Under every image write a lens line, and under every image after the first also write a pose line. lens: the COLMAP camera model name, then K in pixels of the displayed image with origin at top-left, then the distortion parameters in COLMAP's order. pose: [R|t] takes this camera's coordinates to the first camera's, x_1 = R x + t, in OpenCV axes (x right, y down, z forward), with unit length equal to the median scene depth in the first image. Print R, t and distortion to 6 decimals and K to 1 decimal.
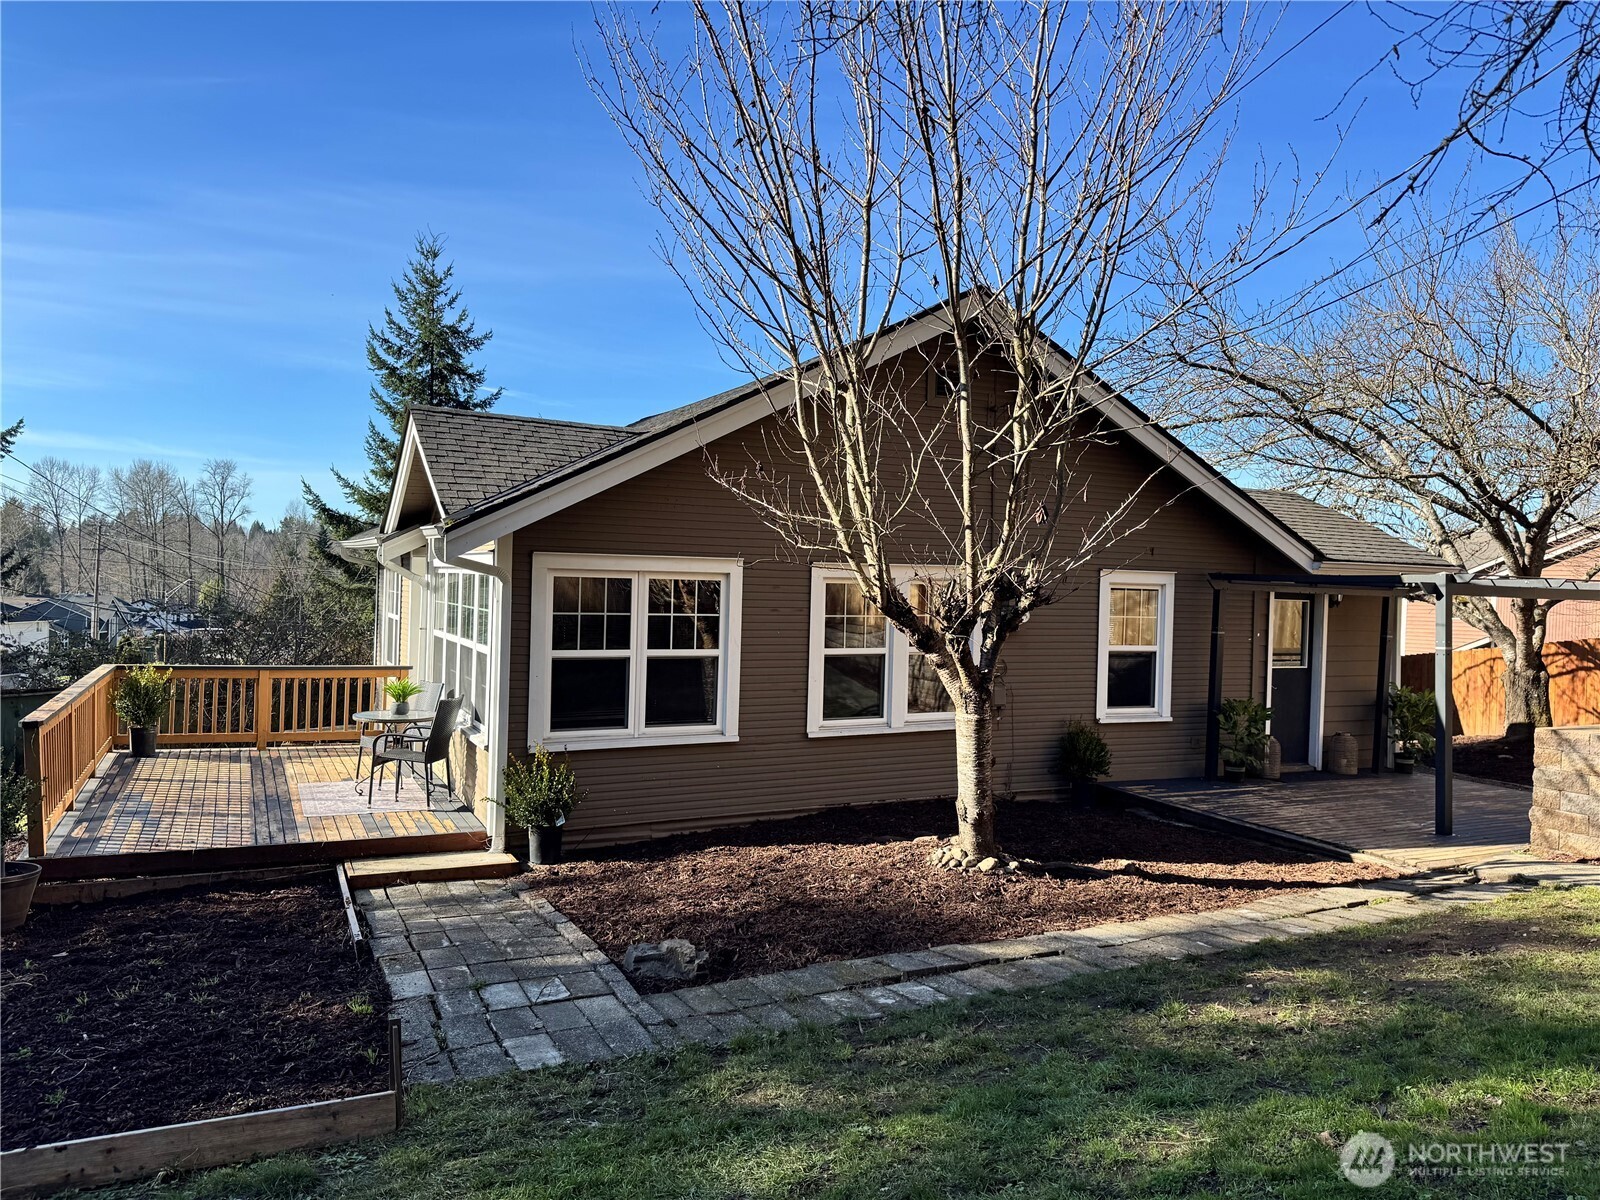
lens RADIAL K [[1111.6, 0, 805.2], [0, 1111.6, 601.8], [0, 0, 1]] dist [0.039569, -0.005548]
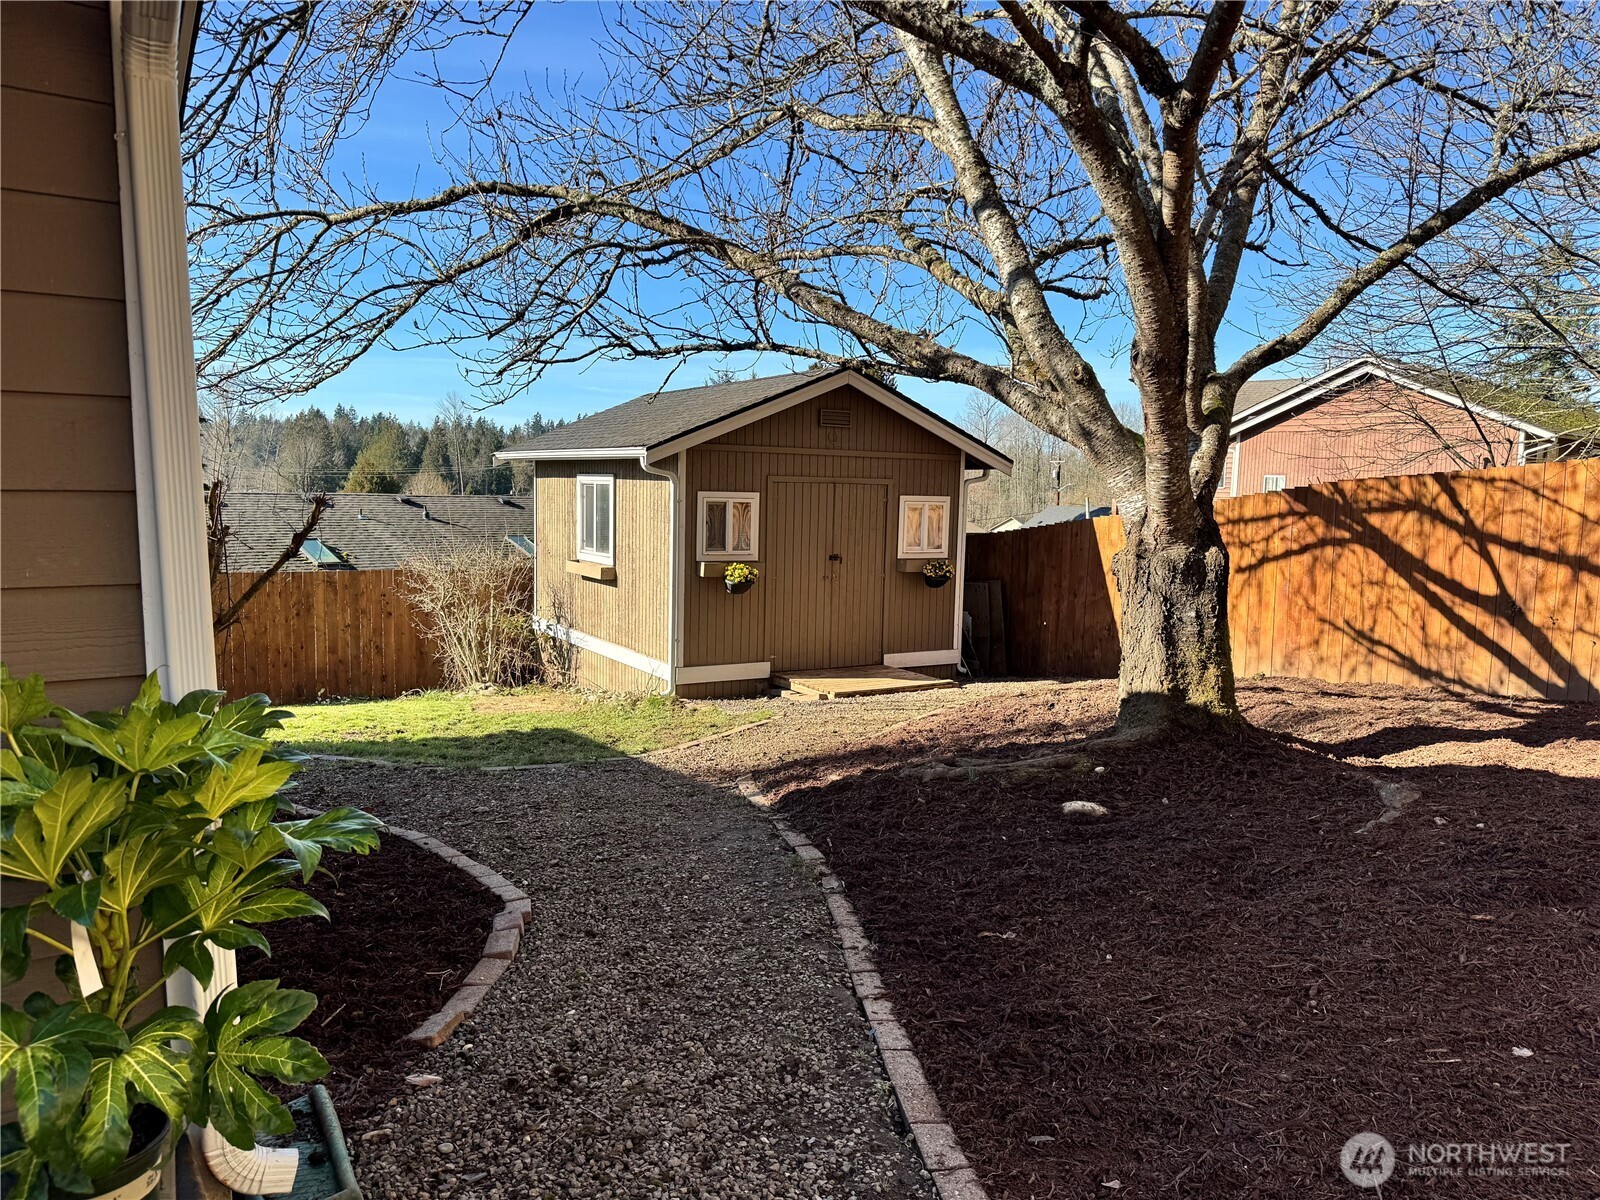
lens RADIAL K [[1163.1, 0, 795.3], [0, 1163.1, 589.5], [0, 0, 1]] dist [0.024629, -0.001582]
pose [[0.988375, -0.016329, 0.151155, 0.456369], [0.003034, 0.996136, 0.087775, 0.040894], [-0.152004, -0.086296, 0.984605, 0.639435]]
